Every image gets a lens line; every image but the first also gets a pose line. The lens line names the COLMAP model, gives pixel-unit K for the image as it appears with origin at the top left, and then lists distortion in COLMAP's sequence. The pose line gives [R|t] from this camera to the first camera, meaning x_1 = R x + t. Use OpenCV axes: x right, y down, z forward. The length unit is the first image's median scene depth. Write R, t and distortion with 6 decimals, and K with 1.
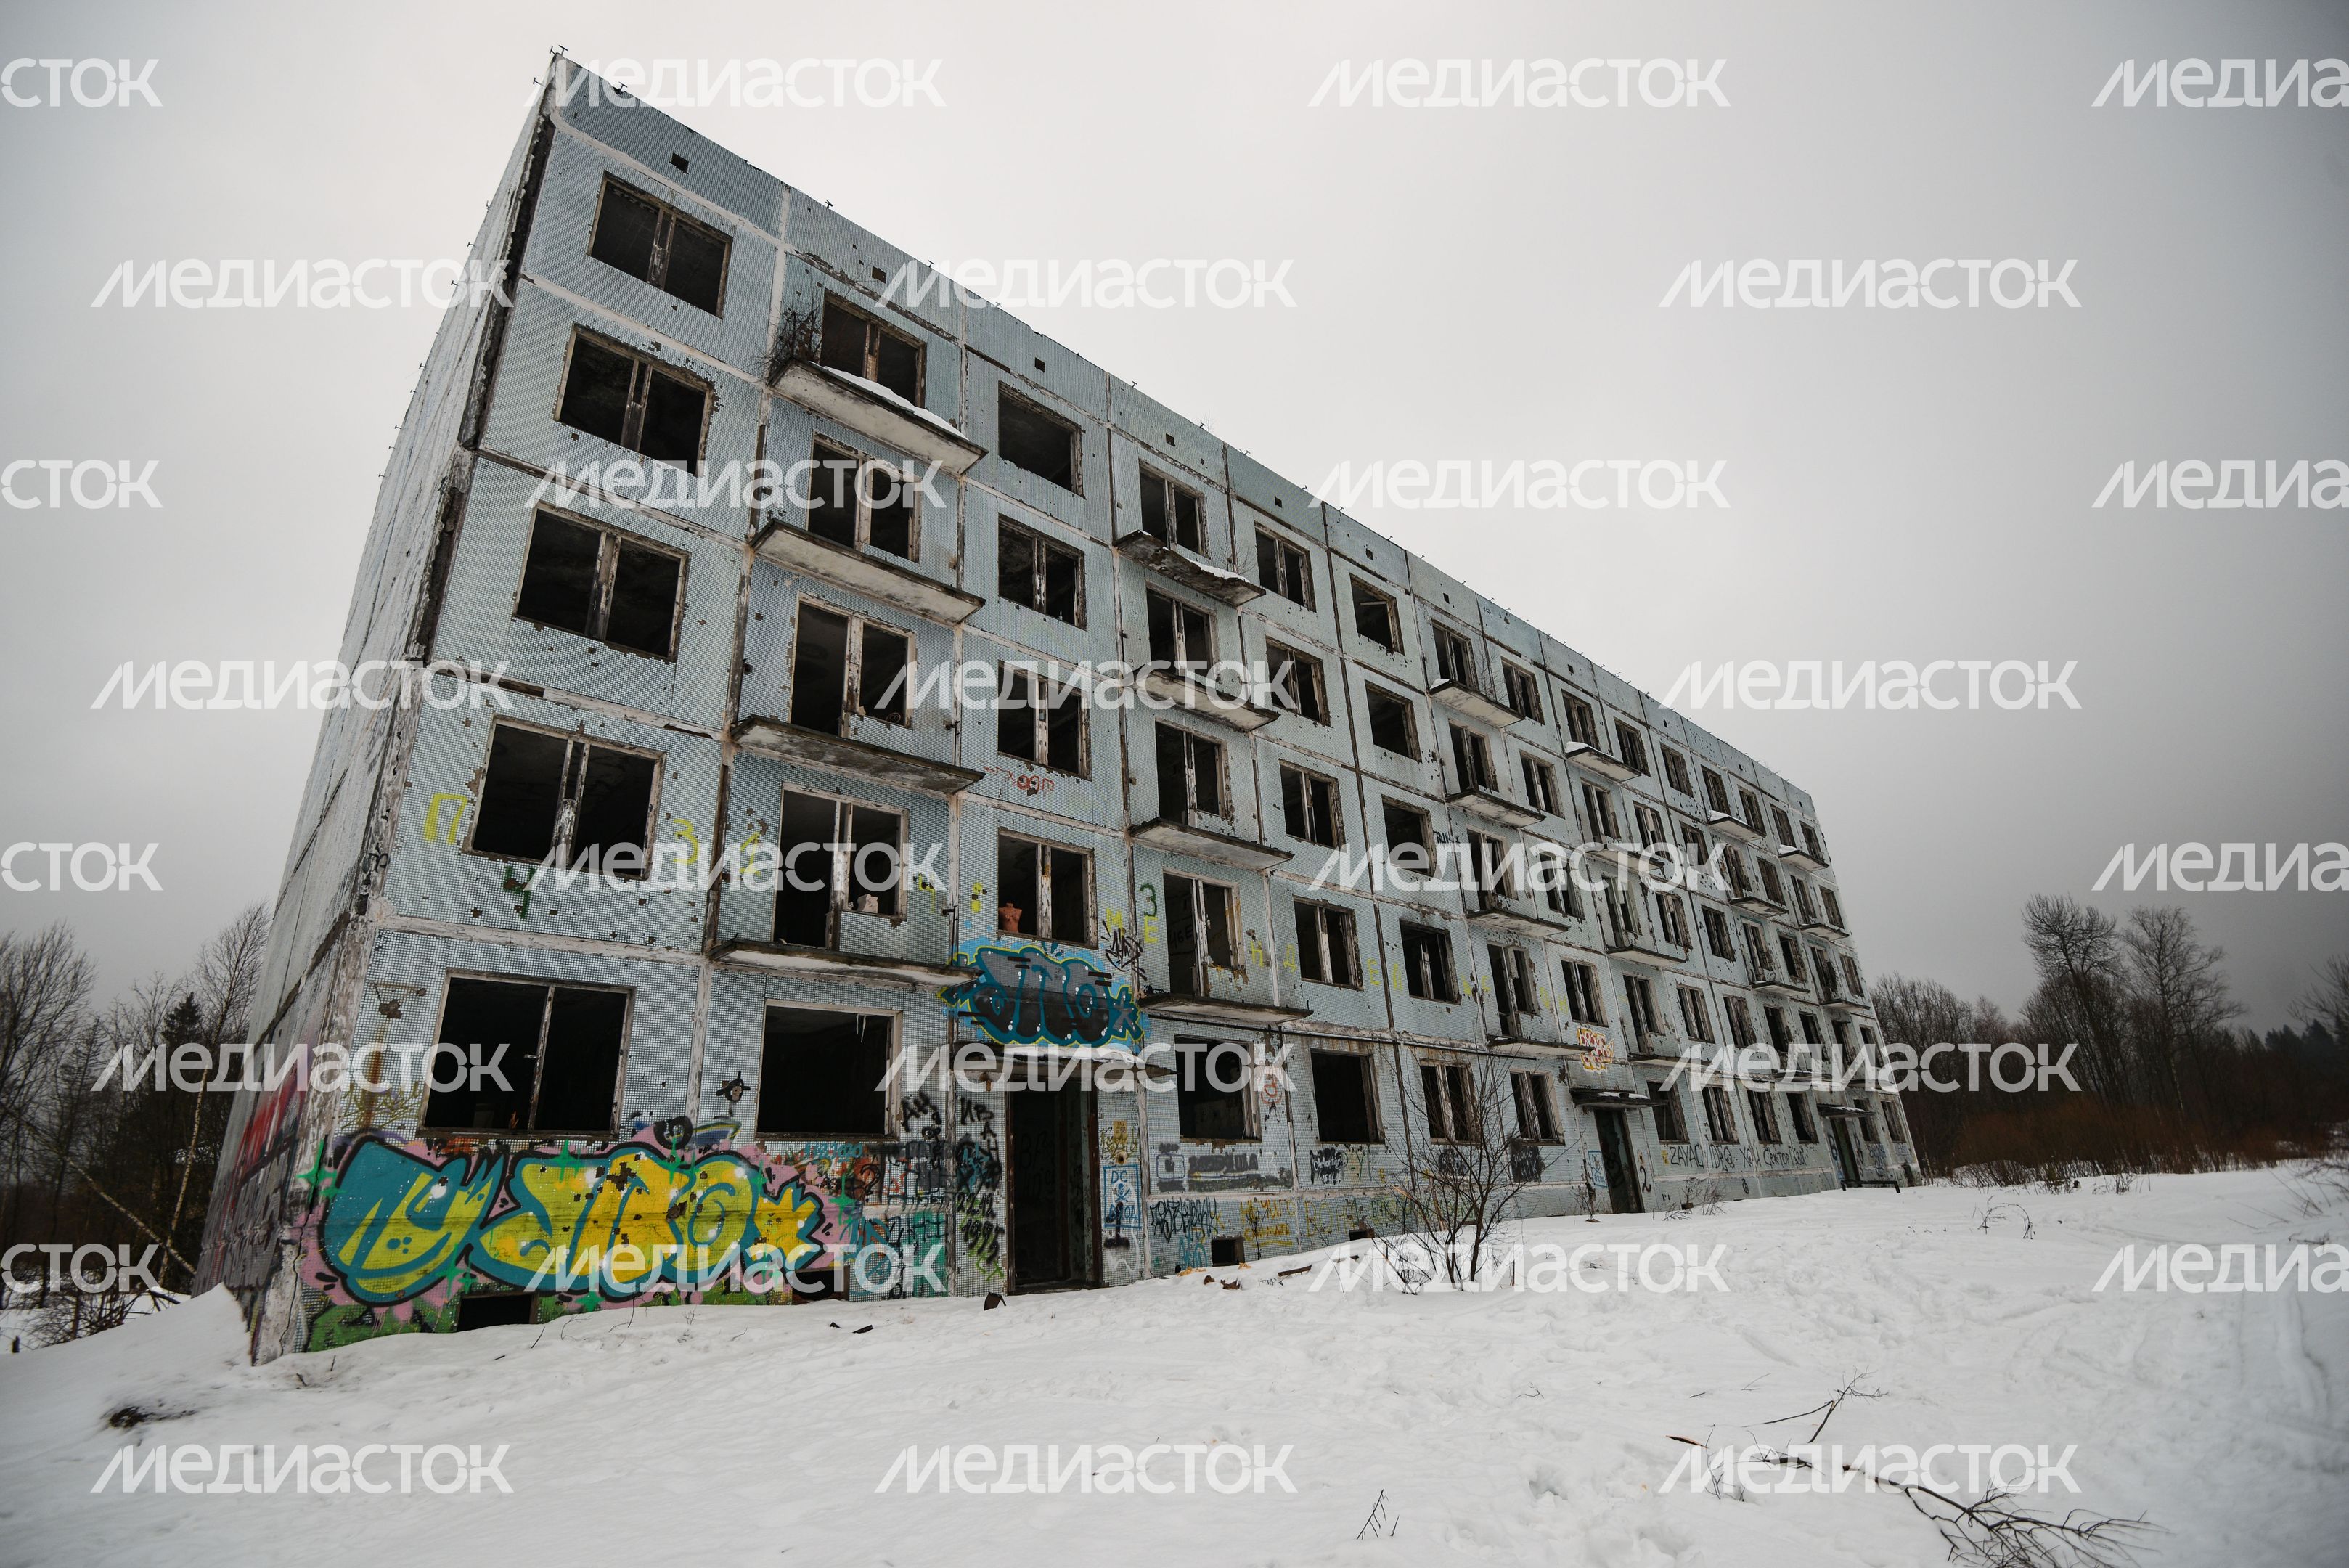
lens RADIAL K [[1118.2, 0, 1169.8], [0, 1118.2, 781.0], [0, 0, 1]] dist [-0.021206, -0.014195]
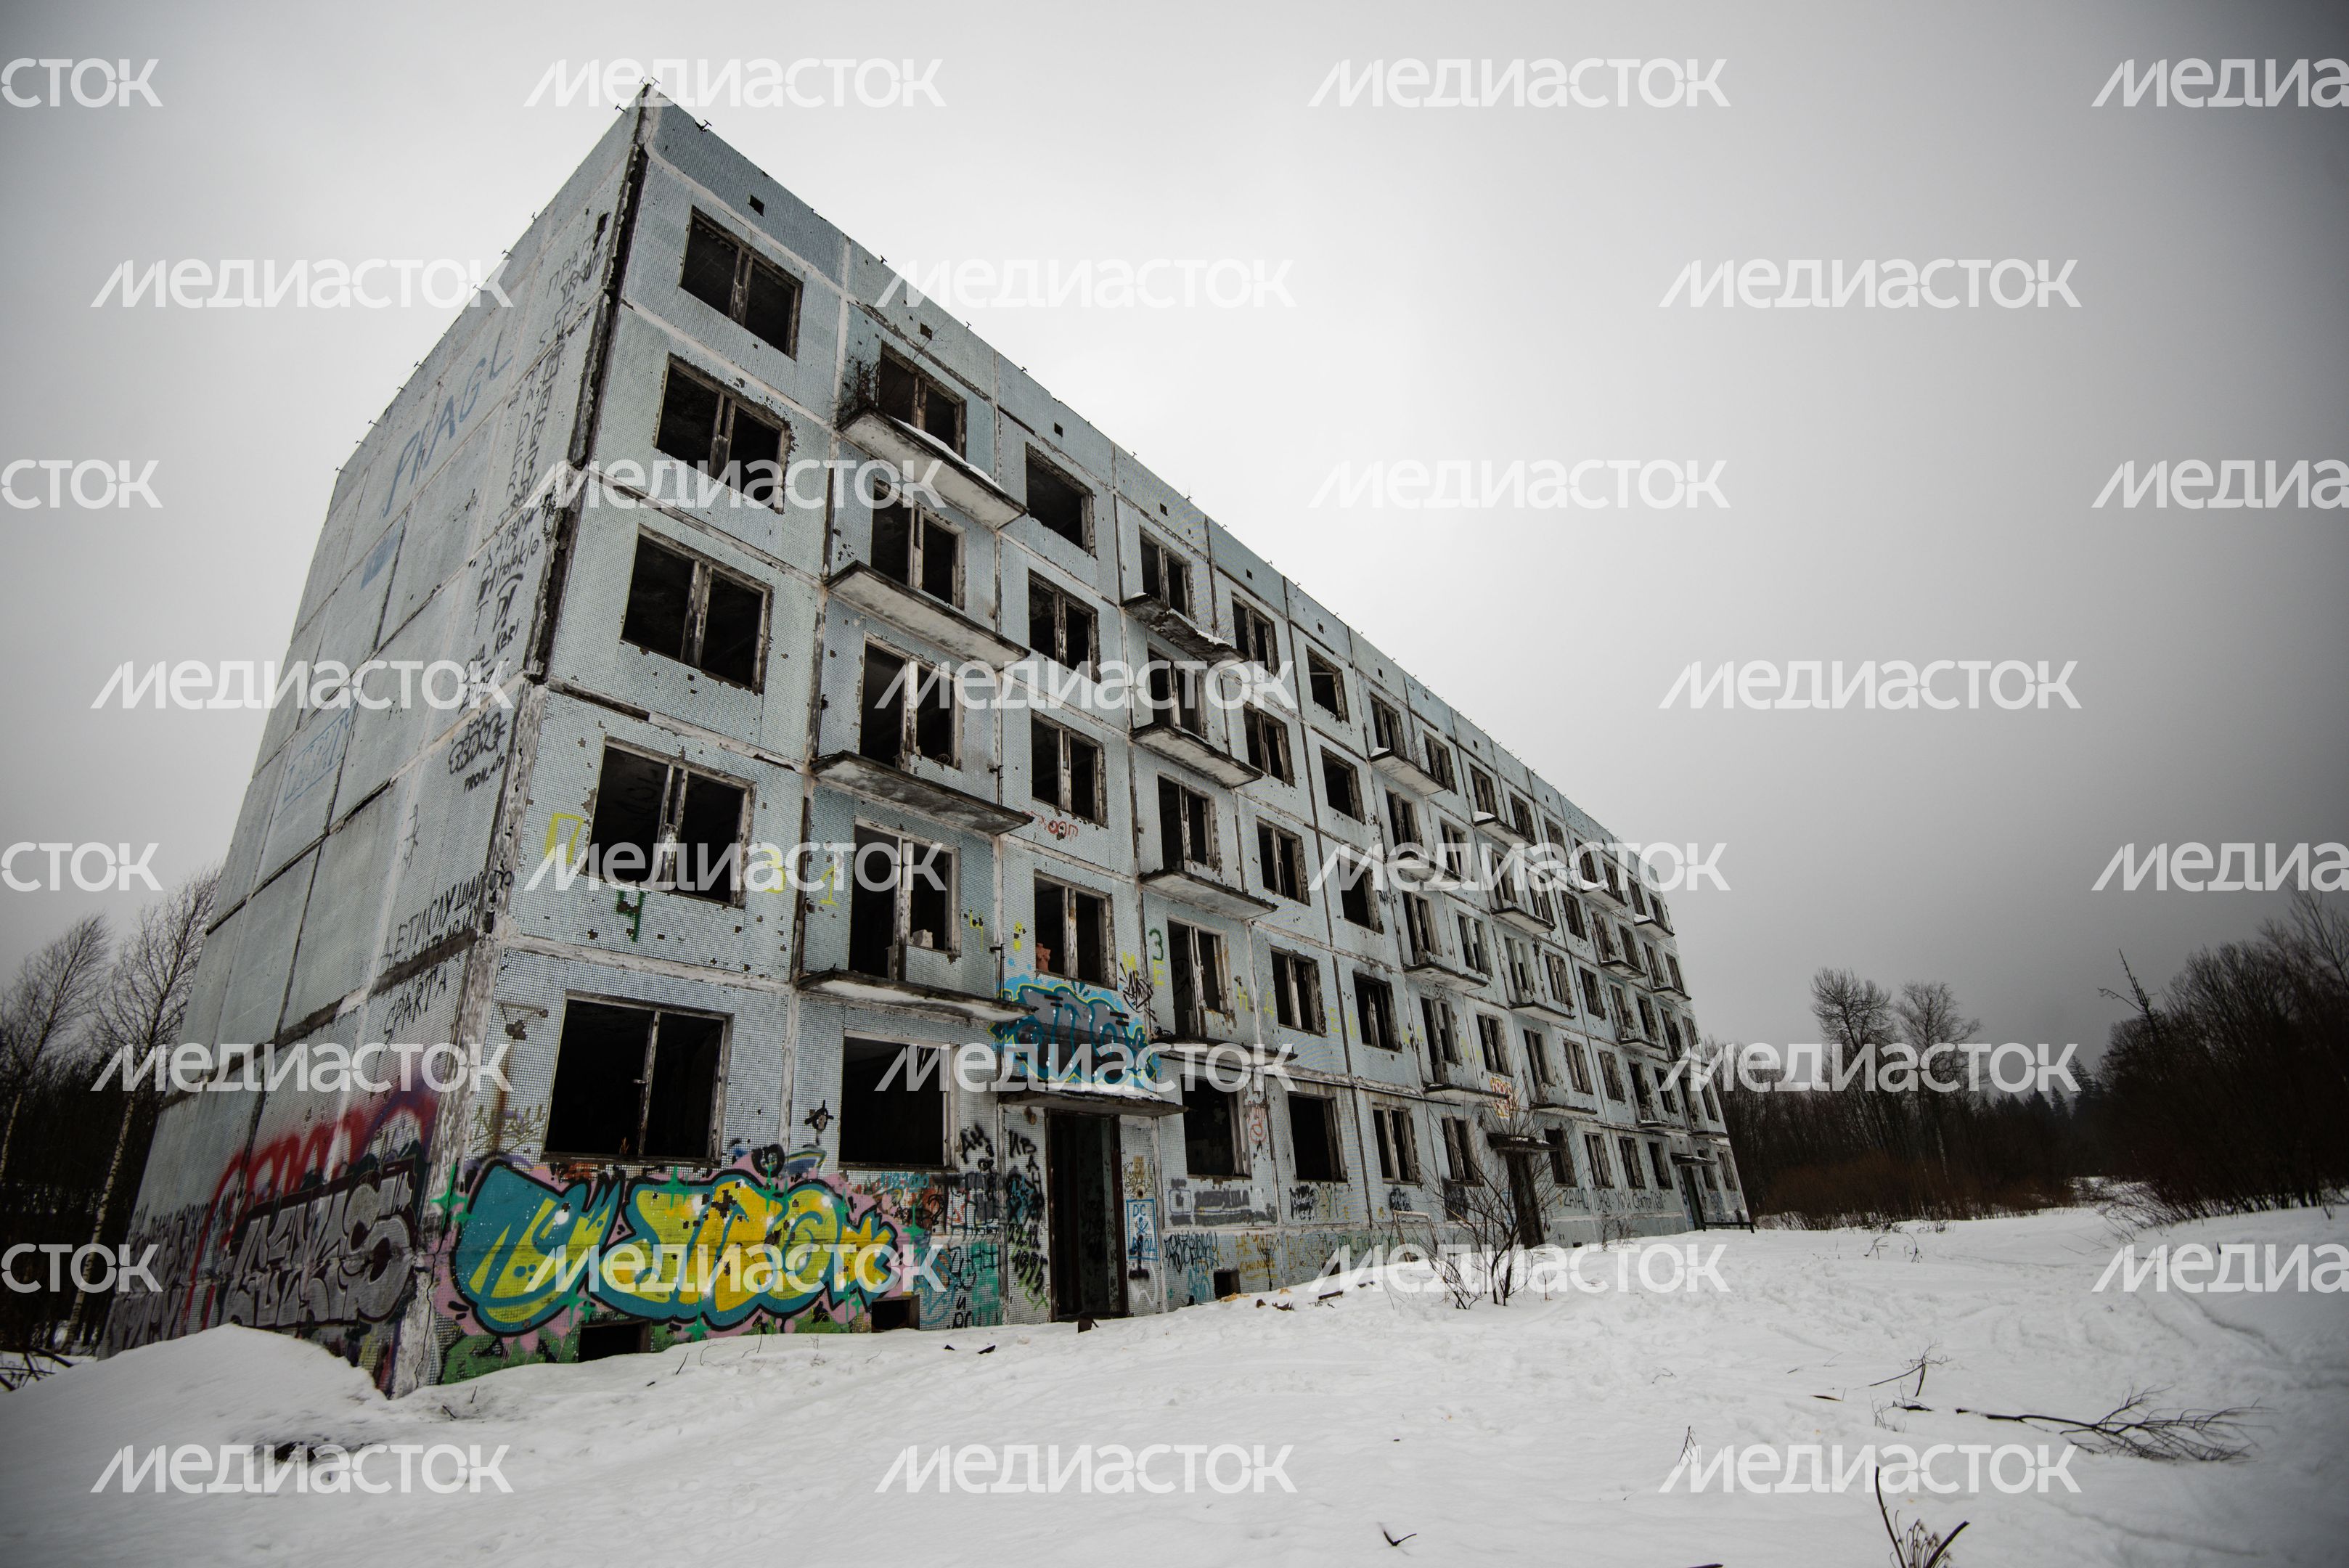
lens RADIAL K [[1118.2, 0, 1167.3], [0, 1118.2, 778.2], [0, 0, 1]] dist [-0.021206, -0.014195]
pose [[0.987179, 0.053929, 0.150230, -0.183769], [-0.046699, 0.997594, -0.051245, 0.004036], [-0.152632, 0.043573, 0.987322, -0.046085]]
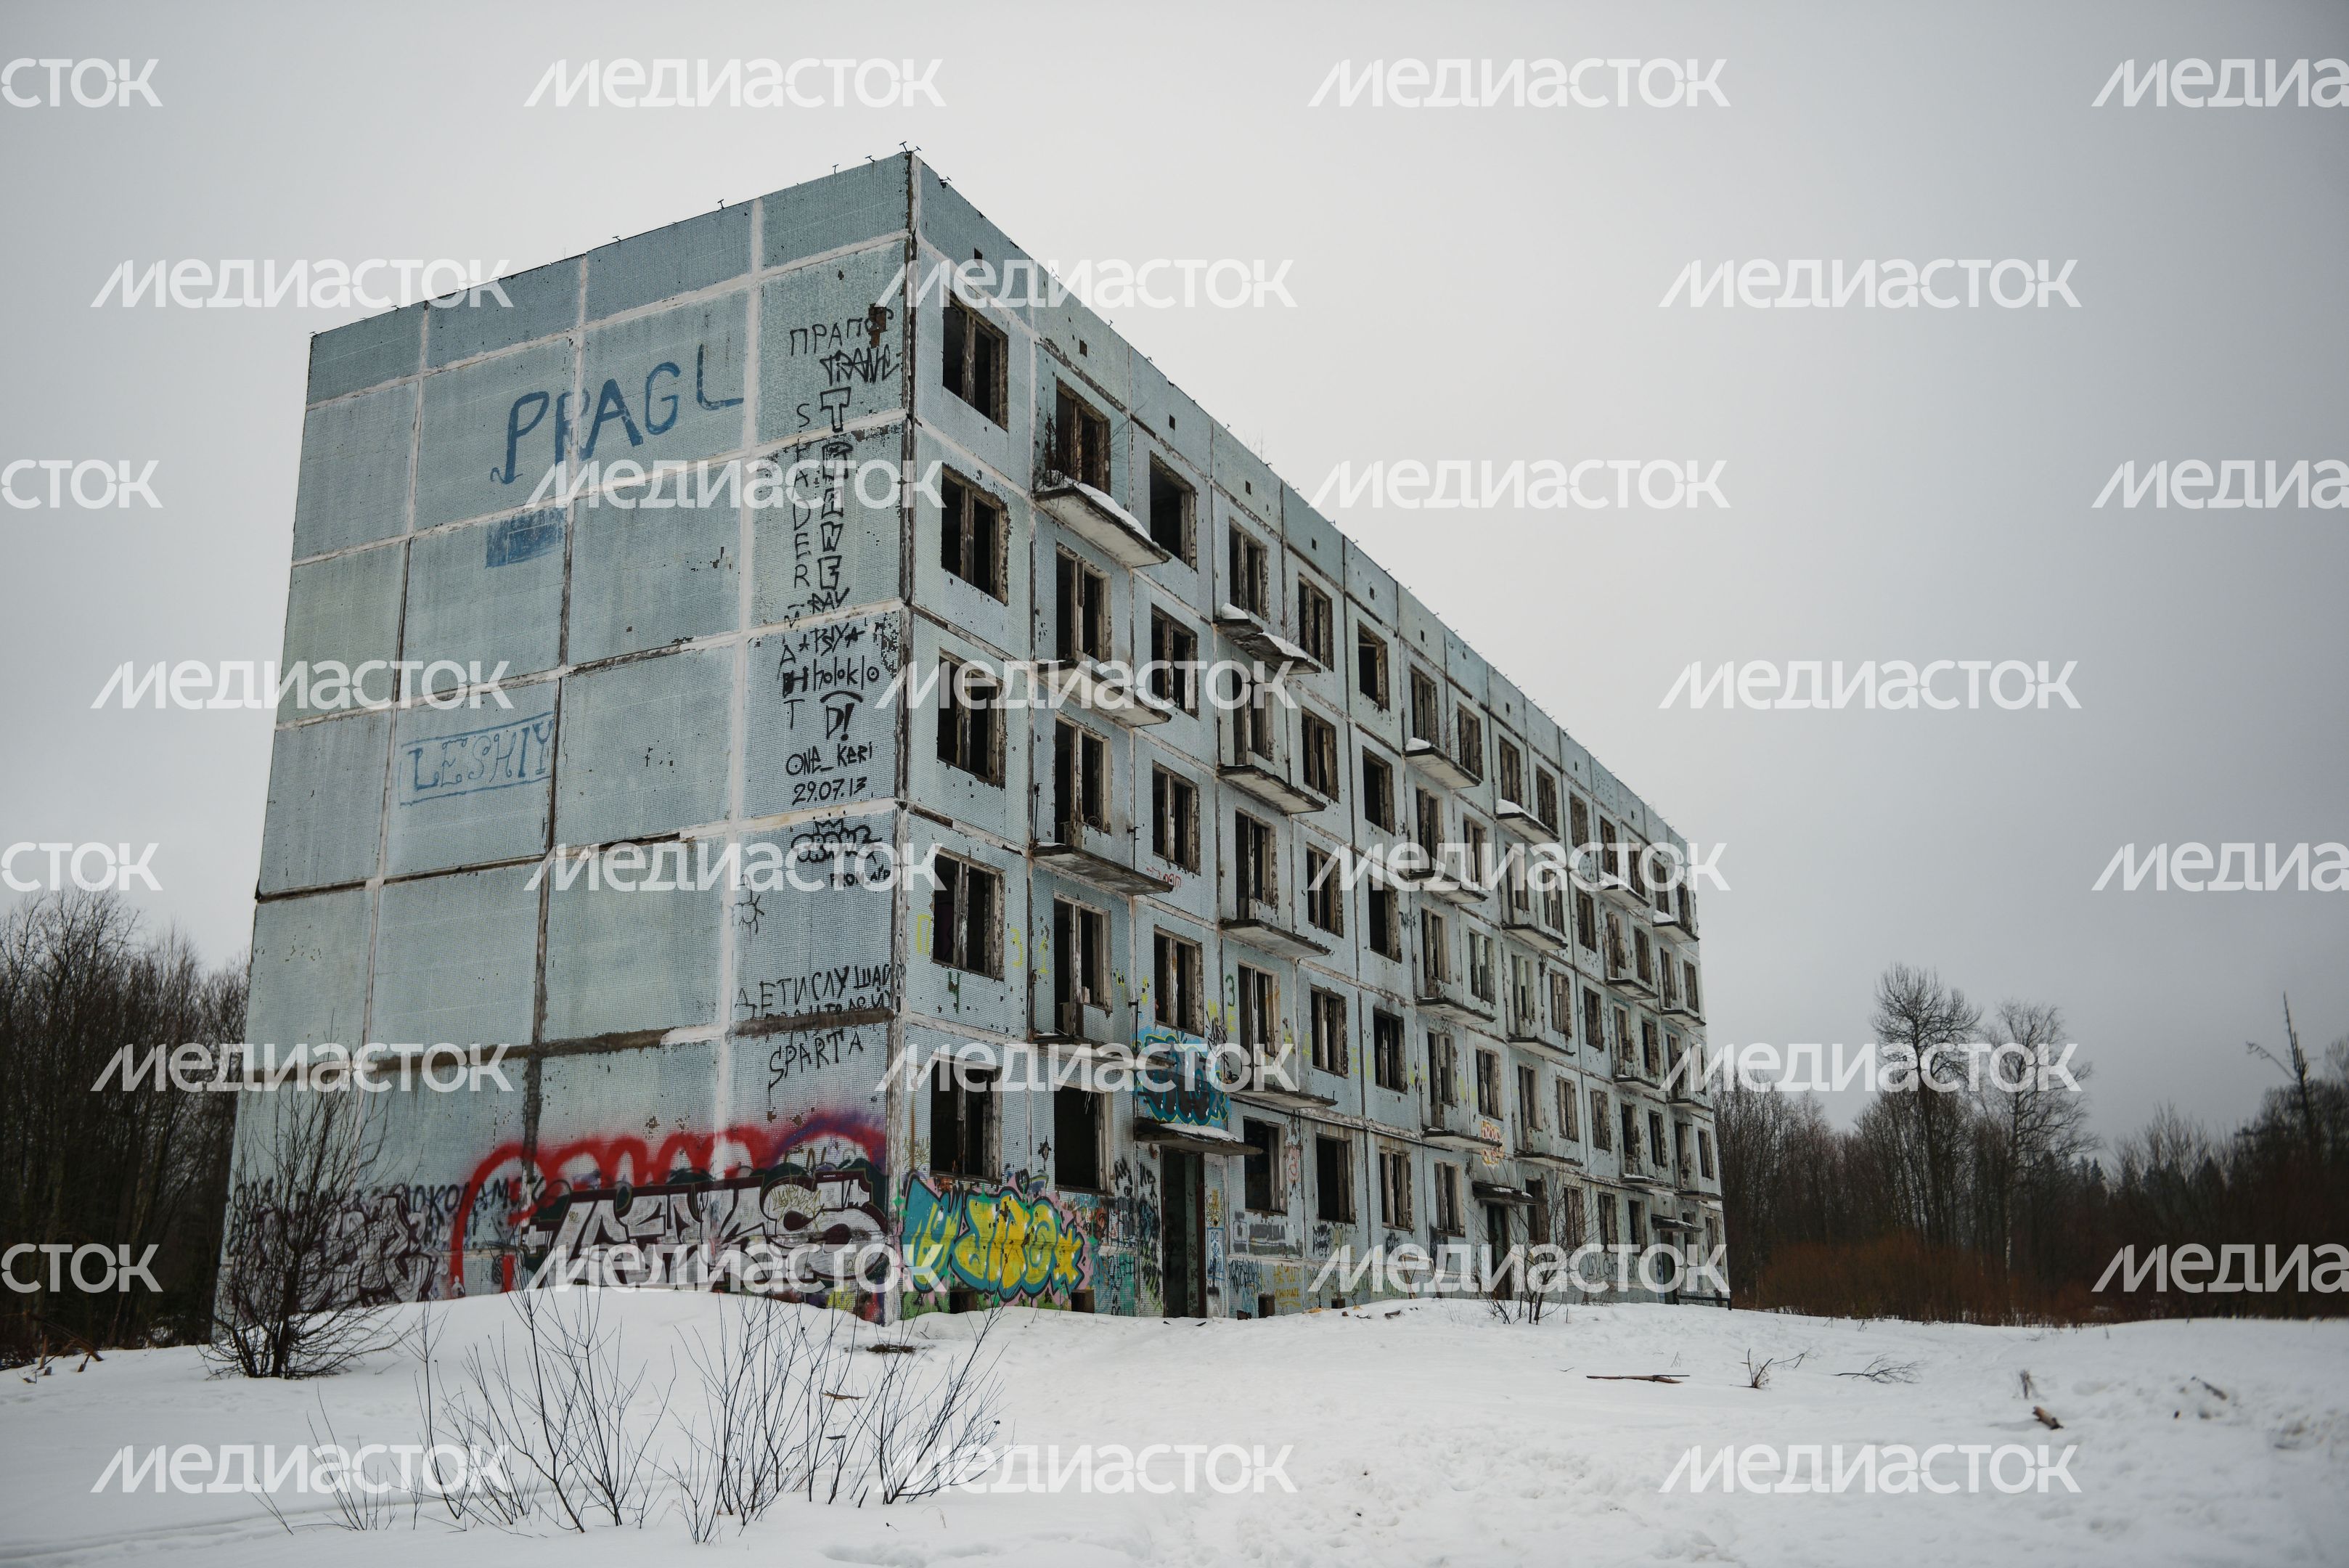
lens RADIAL K [[2219.3, 0, 1152.3], [0, 2219.3, 799.8], [0, 0, 1]] dist [-0.036766, 0.003008]
pose [[0.933054, 0.128366, 0.336055, -0.869038], [-0.169035, 0.981061, 0.094580, -0.274307], [-0.317550, -0.145054, 0.937081, -0.989993]]
